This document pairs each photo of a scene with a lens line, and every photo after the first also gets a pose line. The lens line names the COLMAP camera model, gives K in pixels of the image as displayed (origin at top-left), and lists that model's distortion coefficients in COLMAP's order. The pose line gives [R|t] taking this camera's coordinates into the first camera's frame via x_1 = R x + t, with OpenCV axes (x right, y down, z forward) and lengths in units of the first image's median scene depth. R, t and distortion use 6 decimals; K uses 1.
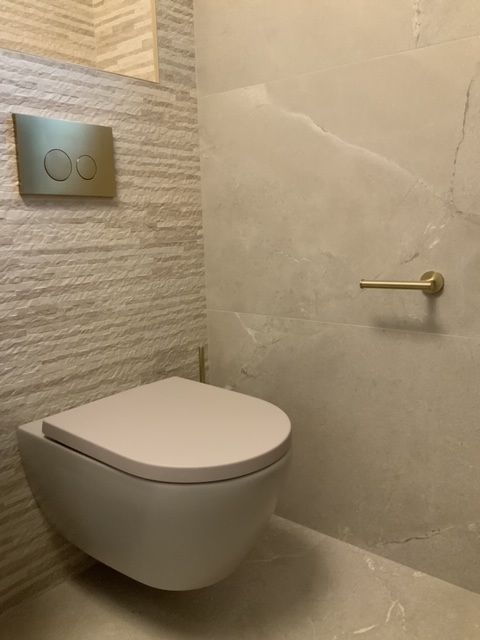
lens RADIAL K [[531.6, 0, 239.2], [0, 531.6, 319.5], [0, 0, 1]] dist [0.088638, -0.174143]
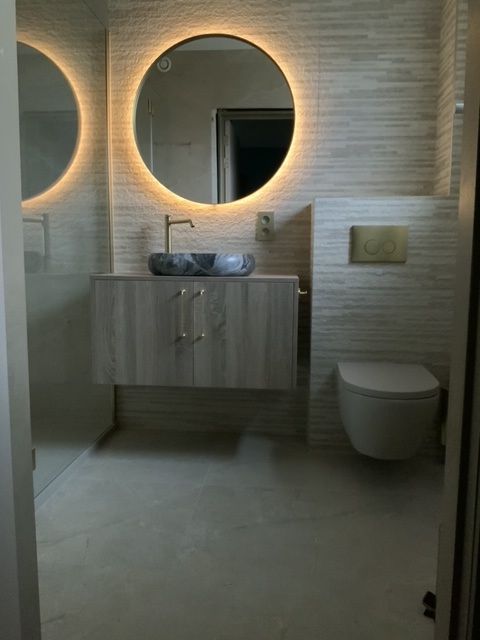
lens RADIAL K [[531.6, 0, 241.3], [0, 531.6, 319.0], [0, 0, 1]] dist [0.088638, -0.174143]
pose [[0.553876, 0.131070, -0.822218, 1.001877], [-0.172204, 0.984212, 0.040891, -0.010703], [0.814596, 0.118940, 0.567702, -0.494531]]
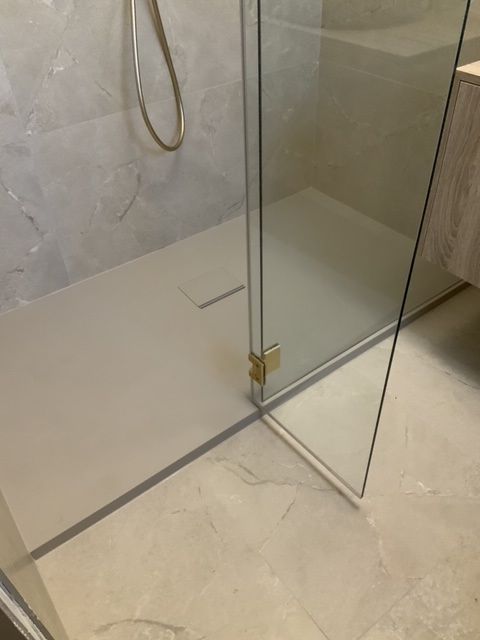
lens RADIAL K [[531.6, 0, 242.6], [0, 531.6, 318.4], [0, 0, 1]] dist [0.088638, -0.174143]
pose [[-0.244985, 0.661664, -0.708649, 0.246770], [-0.134456, 0.700673, 0.700699, -0.282120], [0.960158, 0.266943, -0.082689, -0.071099]]
